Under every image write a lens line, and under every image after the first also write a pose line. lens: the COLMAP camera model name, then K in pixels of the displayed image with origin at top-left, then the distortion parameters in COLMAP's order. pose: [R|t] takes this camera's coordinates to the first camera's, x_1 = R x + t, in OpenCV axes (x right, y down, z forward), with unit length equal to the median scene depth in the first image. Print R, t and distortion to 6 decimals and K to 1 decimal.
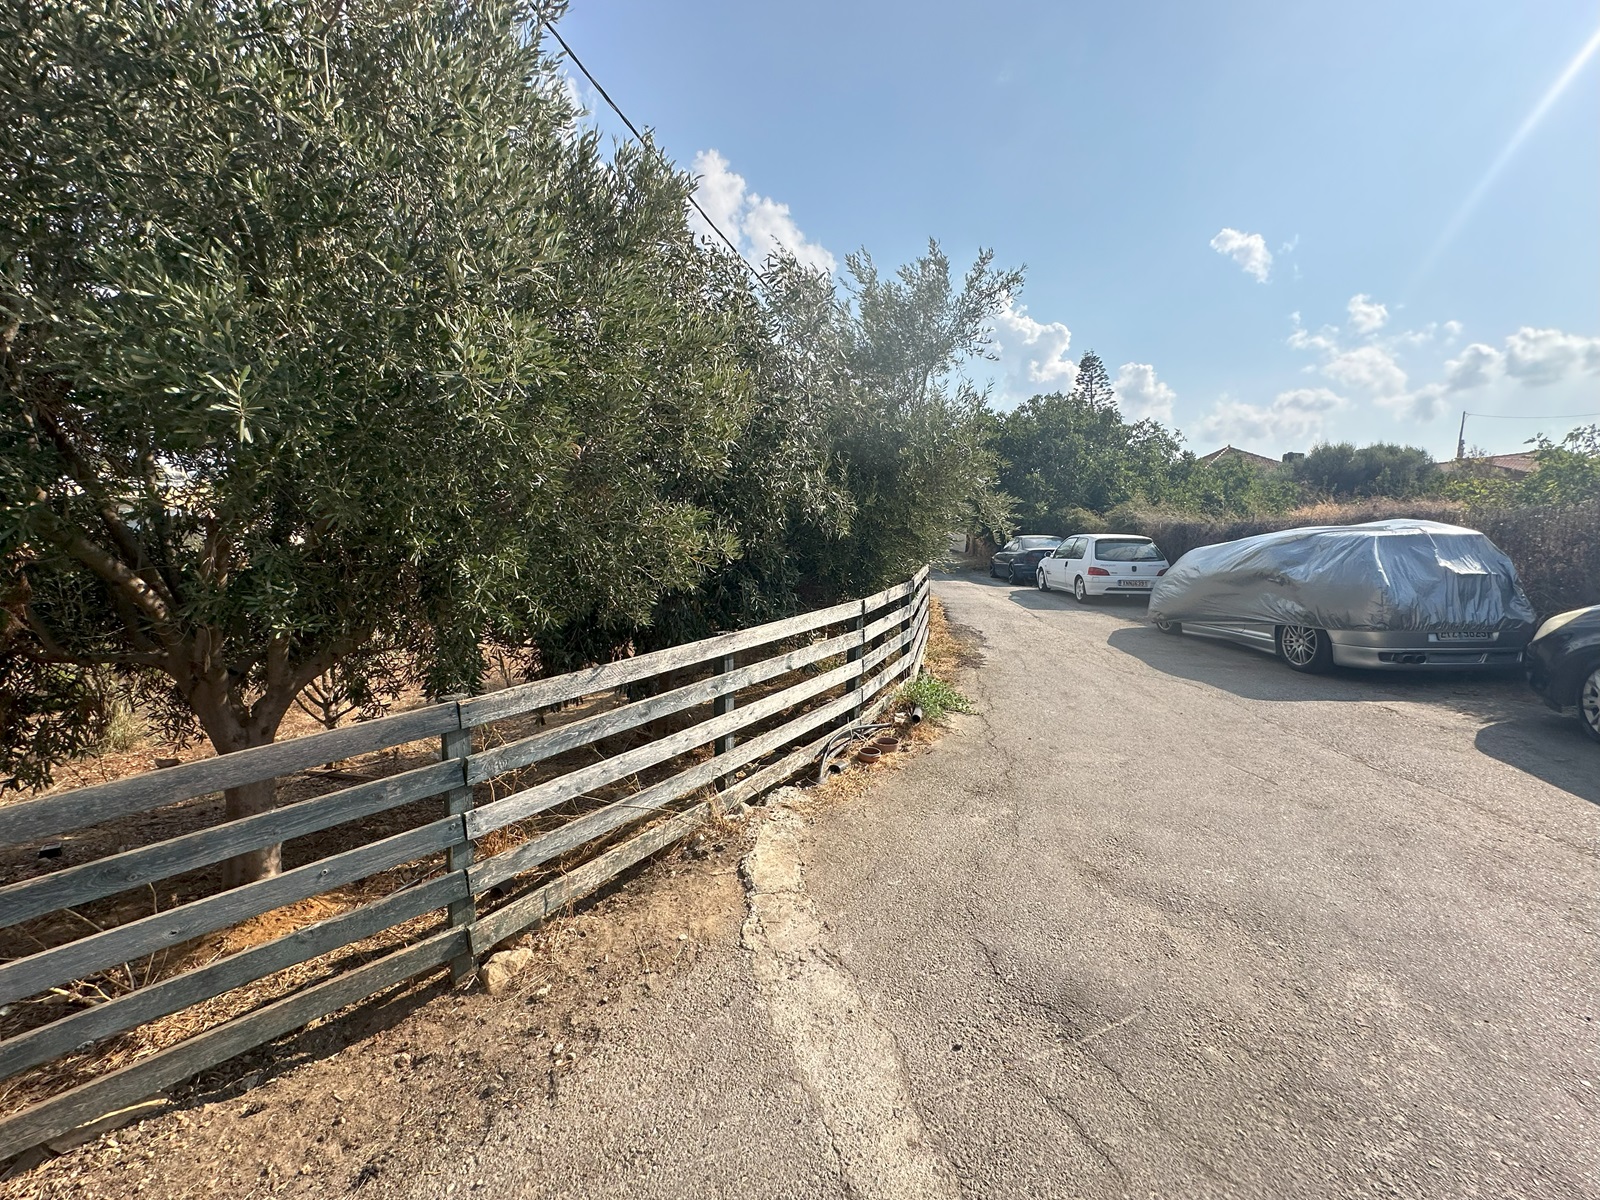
lens RADIAL K [[643.5, 0, 799.6], [0, 643.5, 599.7], [0, 0, 1]] dist [0.001691, 0.000508]
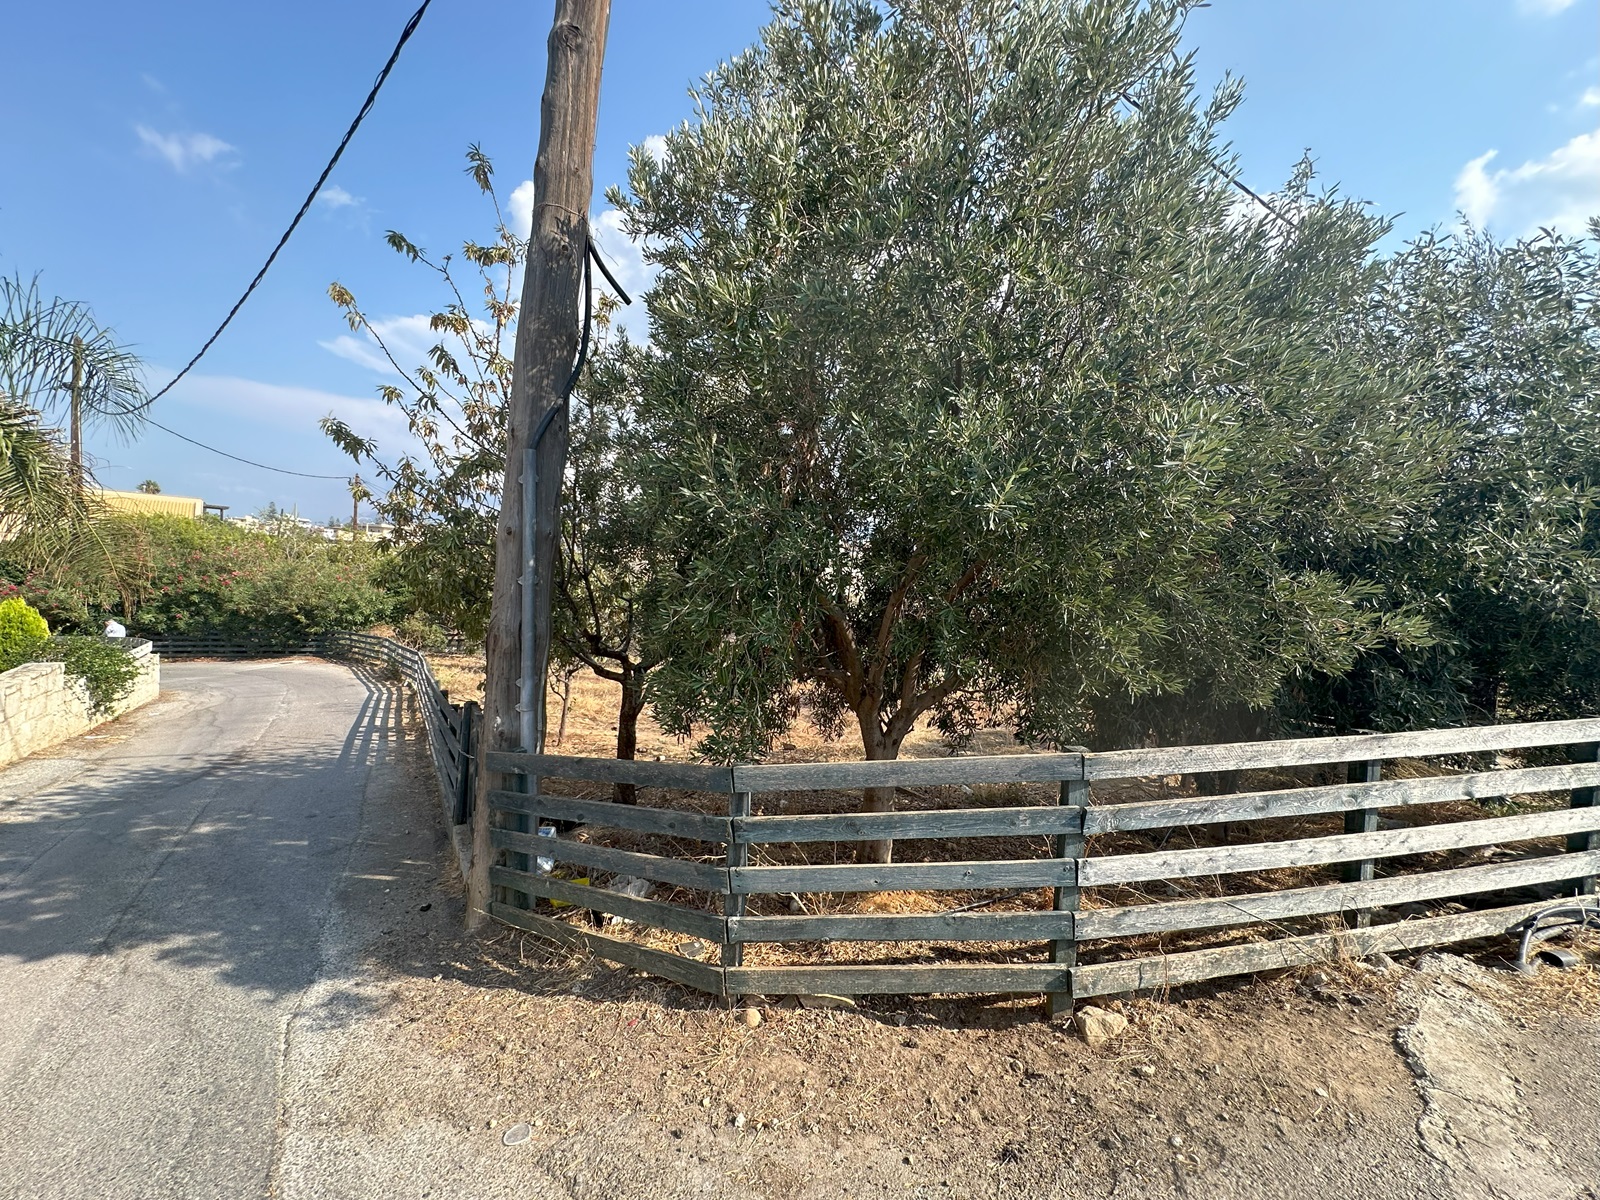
lens RADIAL K [[643.5, 0, 799.1], [0, 643.5, 599.4], [0, 0, 1]] dist [0.001691, 0.000508]
pose [[0.739945, 0.050371, -0.670779, -0.127436], [-0.108915, 0.993006, -0.045577, 0.000273], [0.663791, 0.106782, 0.740256, -0.115665]]
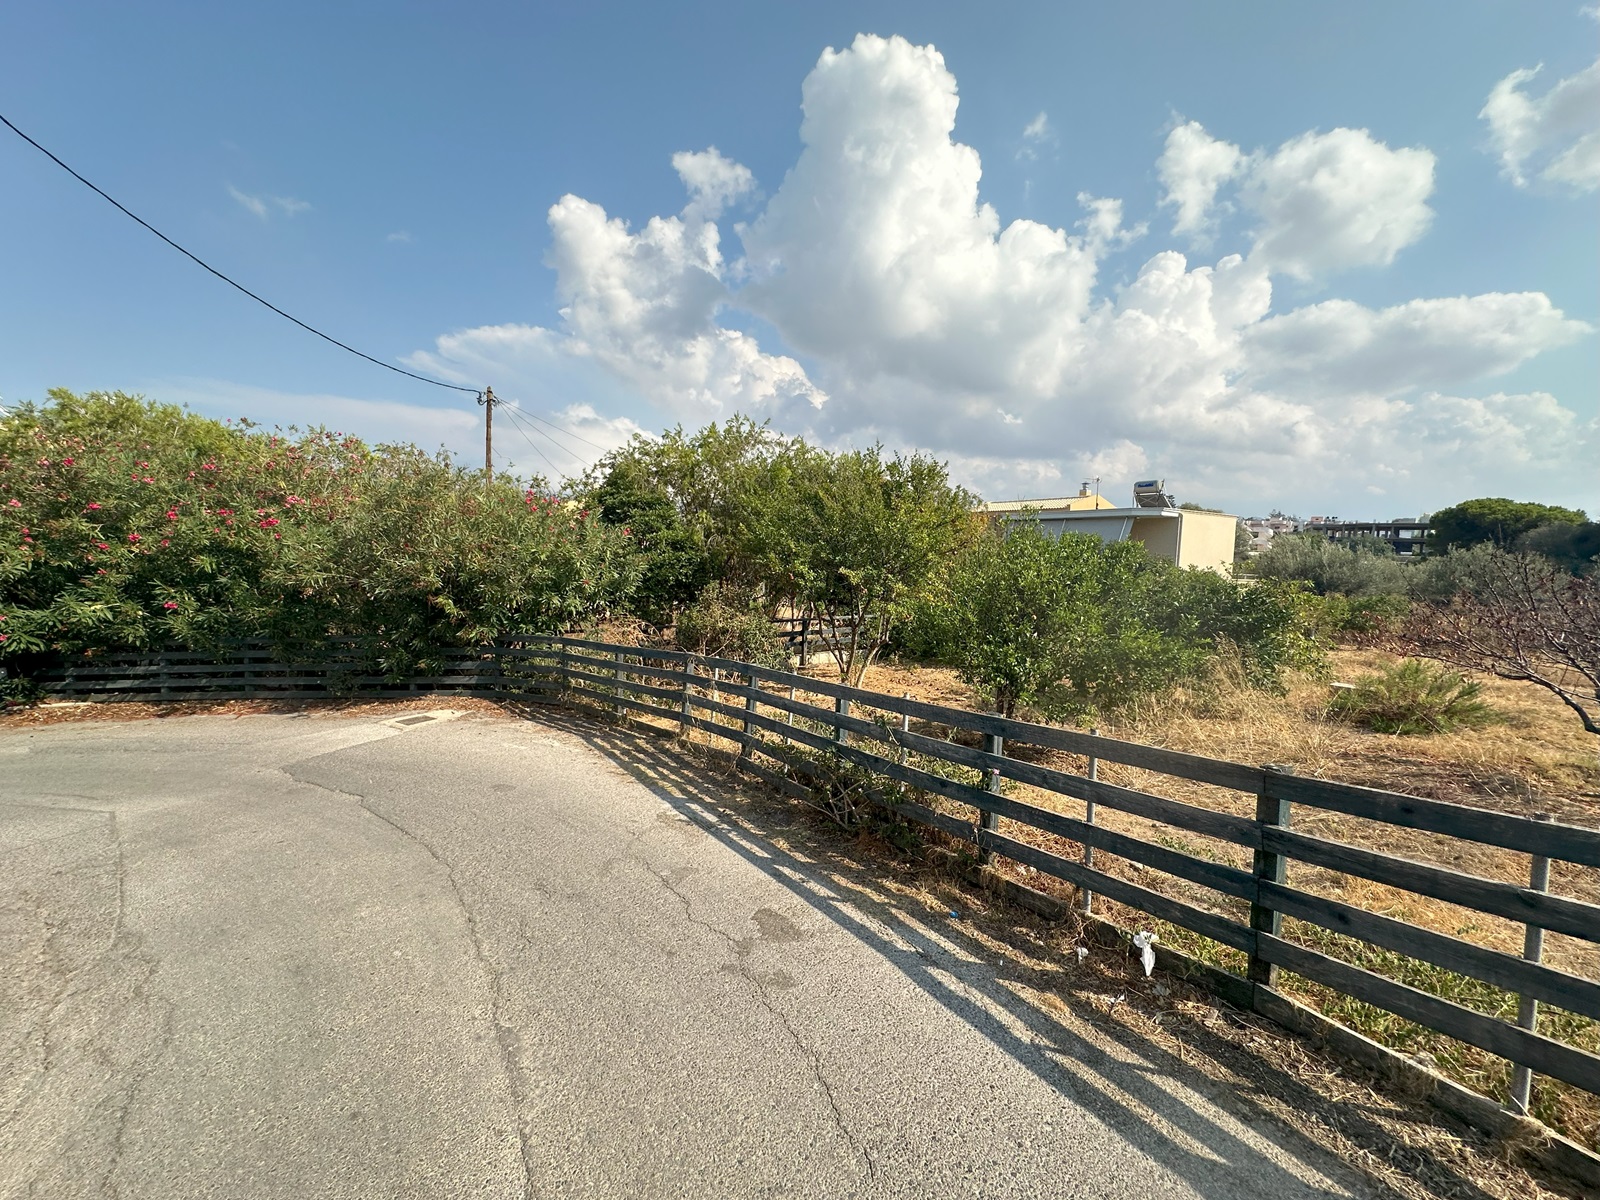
lens RADIAL K [[643.5, 0, 803.1], [0, 643.5, 598.3], [0, 0, 1]] dist [0.001691, 0.000508]
pose [[0.675113, 0.042557, -0.736486, -5.861884], [-0.088739, 0.995770, -0.023804, 0.384544], [0.732358, 0.081425, 0.676034, 0.762851]]
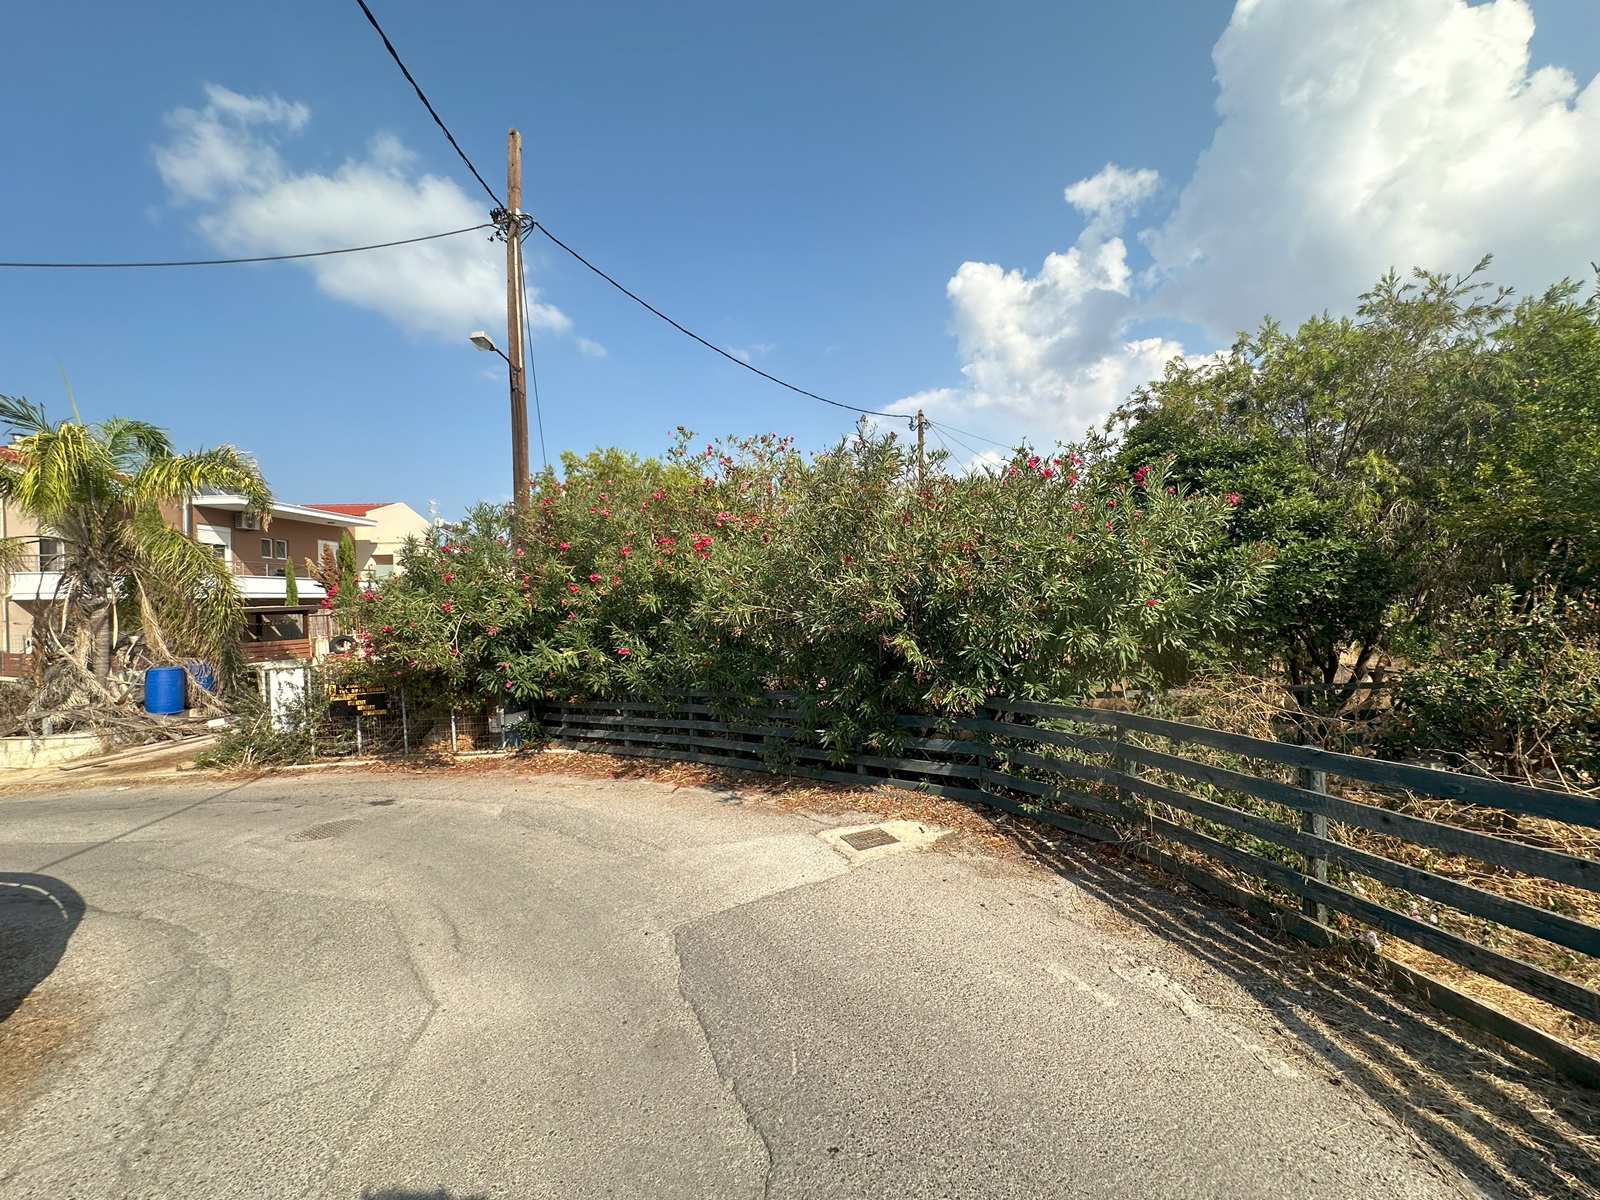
lens RADIAL K [[643.5, 0, 802.6], [0, 643.5, 597.6], [0, 0, 1]] dist [0.001691, 0.000508]
pose [[0.123847, -0.028035, -0.991905, -7.325874], [-0.071756, 0.996731, -0.037131, 0.431860], [0.989704, 0.075773, 0.121430, 1.030851]]
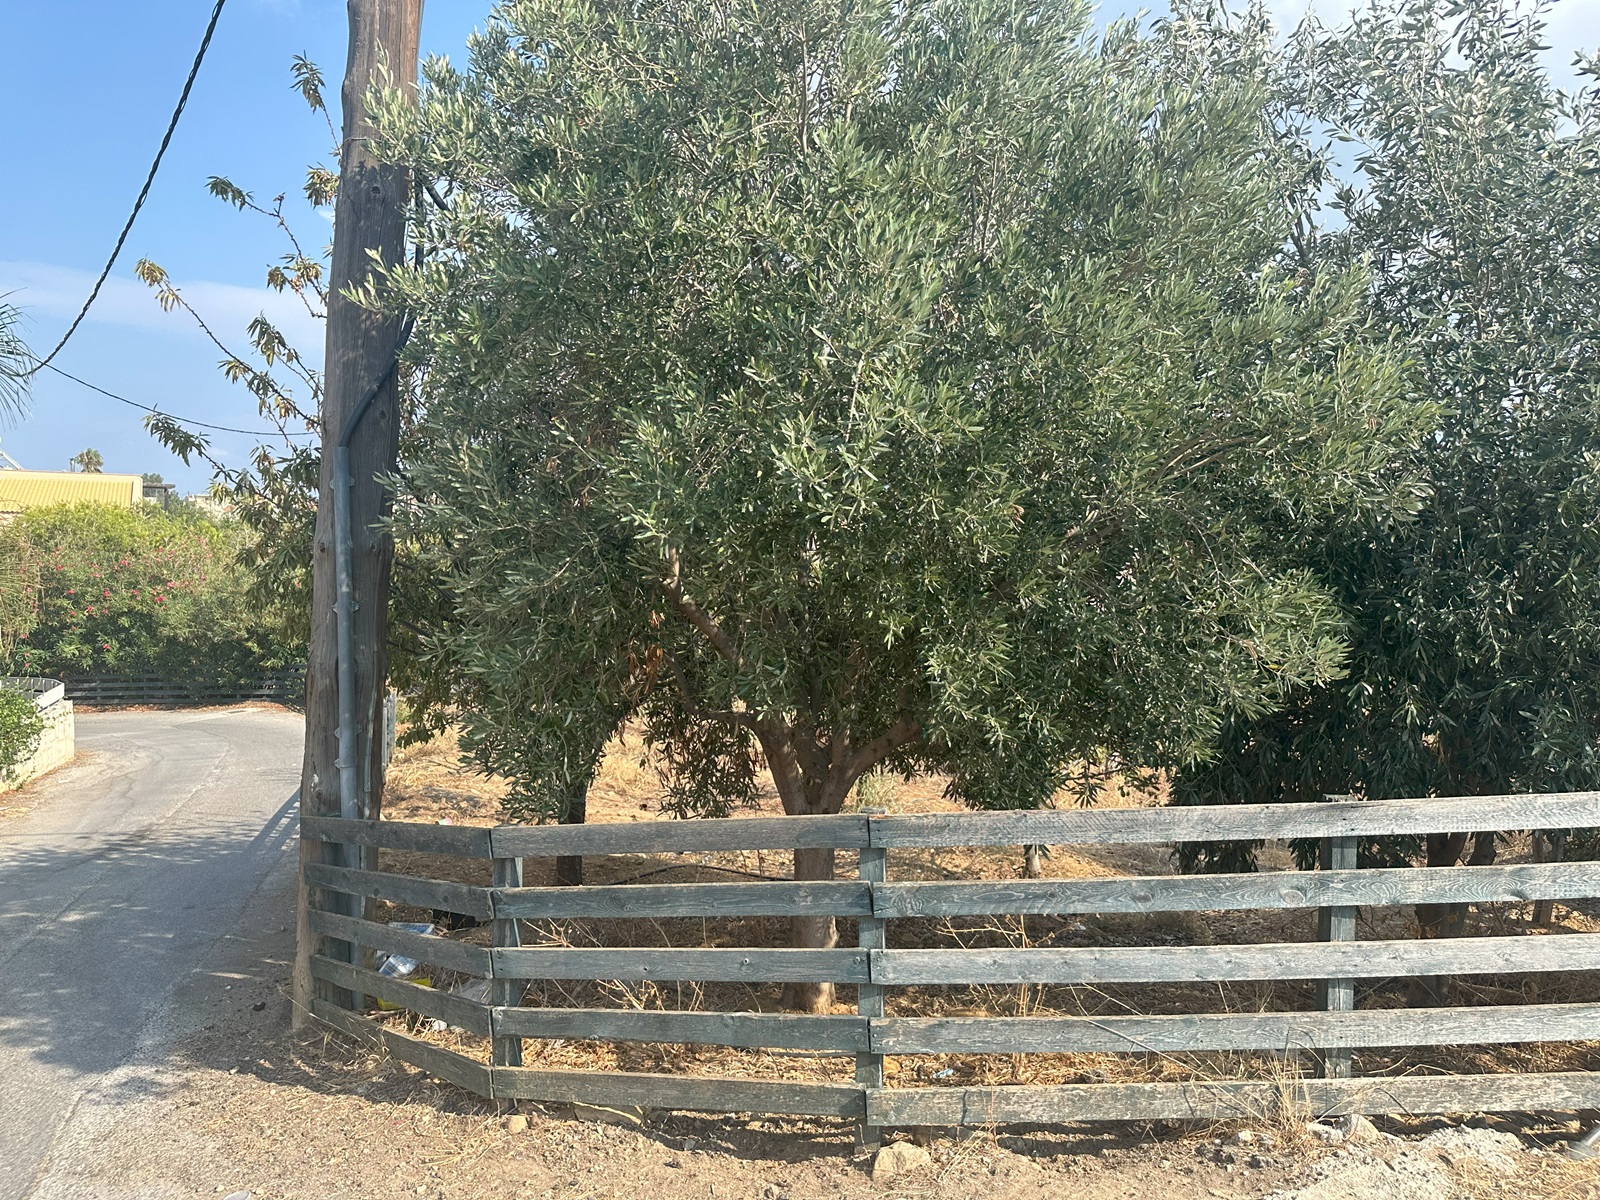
lens RADIAL K [[1144.4, 0, 785.6], [0, 1144.4, 597.6], [0, 0, 1]] dist [0.026101, -0.024778]
pose [[0.552445, 0.032089, -0.832931, 0.513818], [-0.084755, 0.996242, -0.017833, -0.074485], [0.829229, 0.080447, 0.553089, 0.023193]]
